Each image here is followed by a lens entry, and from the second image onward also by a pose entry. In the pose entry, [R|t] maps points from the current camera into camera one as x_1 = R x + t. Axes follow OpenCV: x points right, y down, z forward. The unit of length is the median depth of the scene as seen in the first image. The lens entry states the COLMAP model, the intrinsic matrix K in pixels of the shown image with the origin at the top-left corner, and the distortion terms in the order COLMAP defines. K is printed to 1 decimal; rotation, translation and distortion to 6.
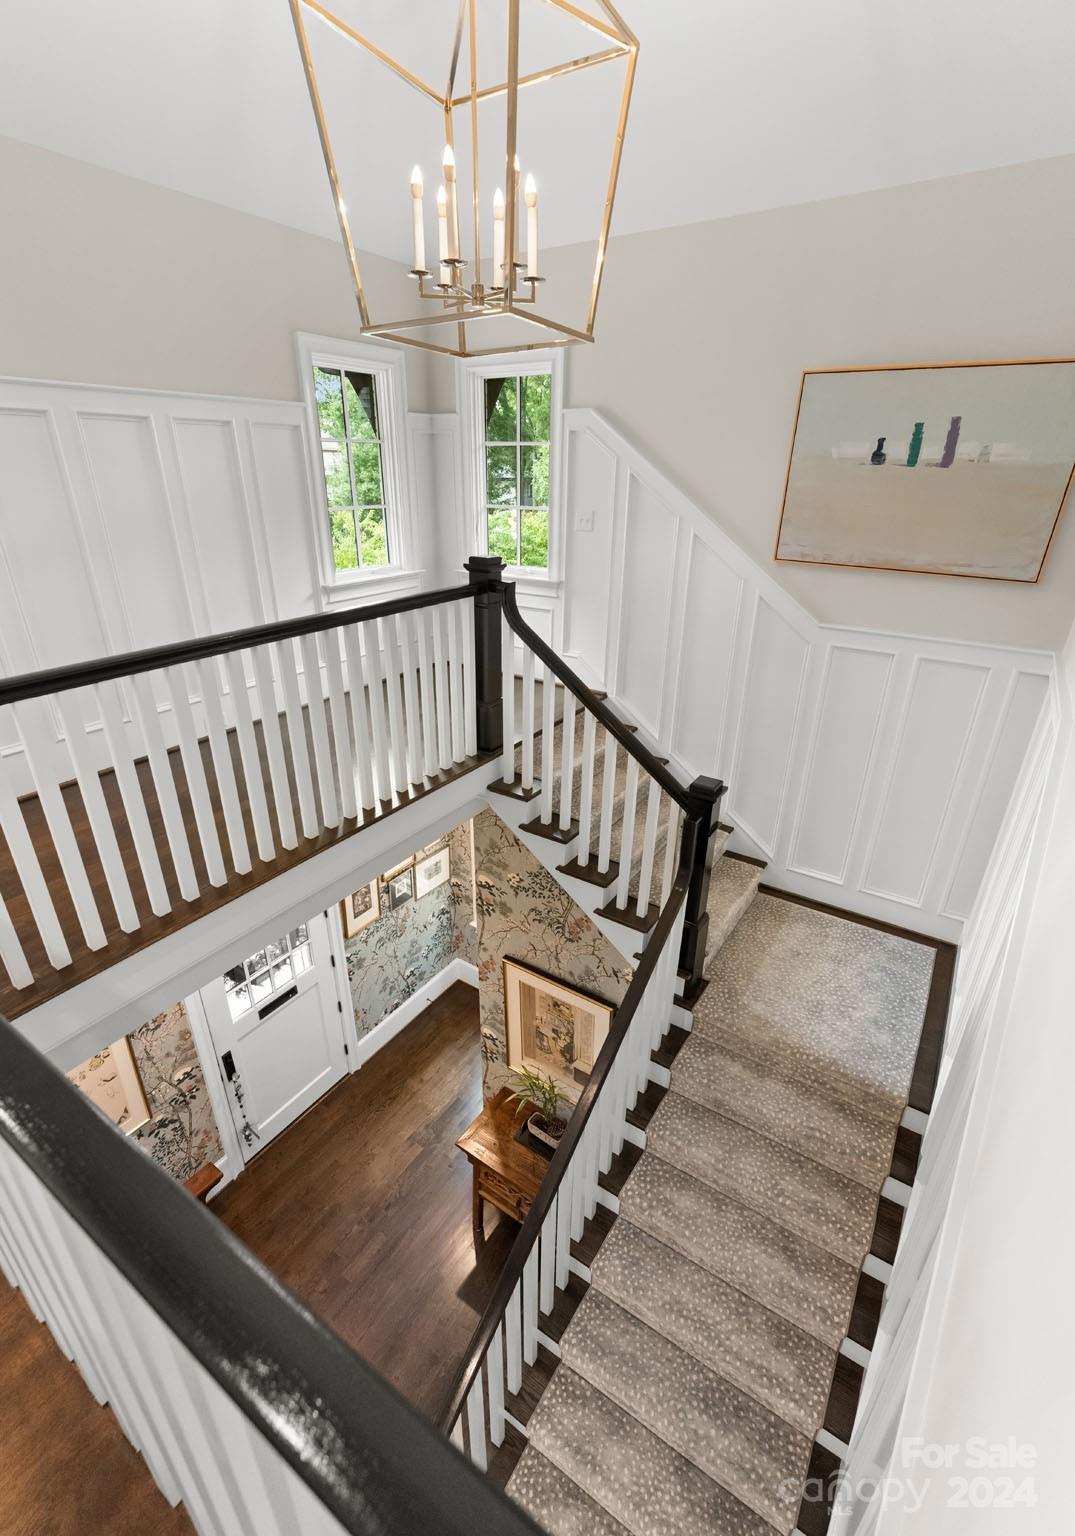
lens RADIAL K [[672.7, 0, 539.7], [0, 672.7, 770.5], [0, 0, 1]] dist [0.000702, 0.000194]
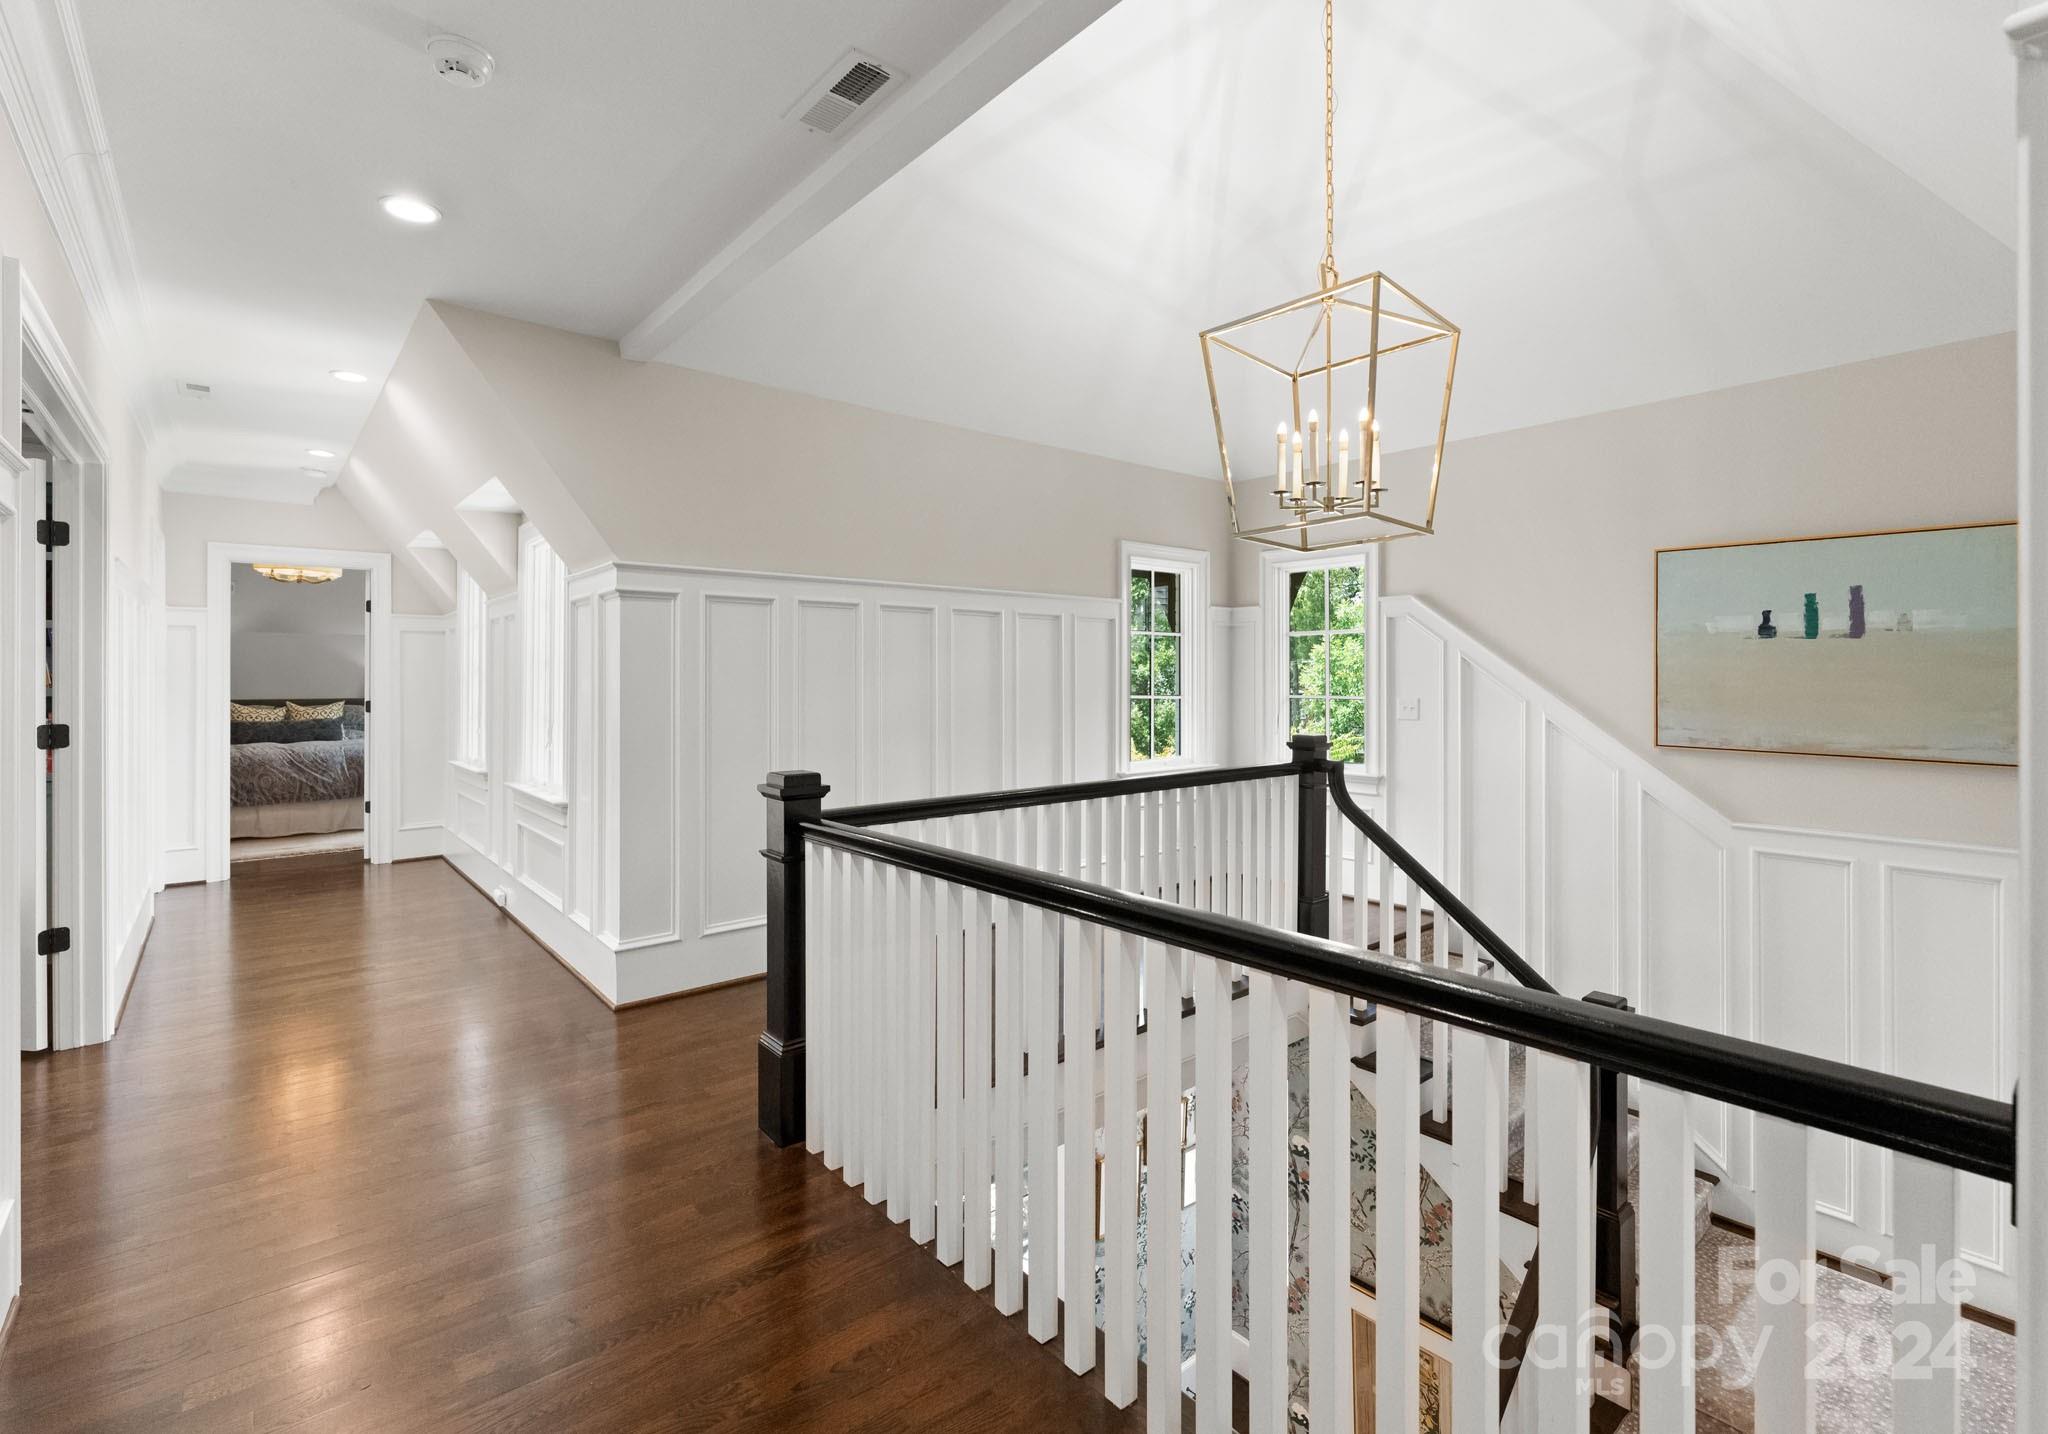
lens RADIAL K [[908.7, 0, 1105.5], [0, 908.7, 674.4], [0, 0, 1]] dist [-0.003983, 0.000459]
pose [[0.973549, -0.016203, -0.227904, -0.064639], [-0.079301, 0.911512, -0.403557, 0.130655], [0.214276, 0.410955, 0.886116, -0.204163]]
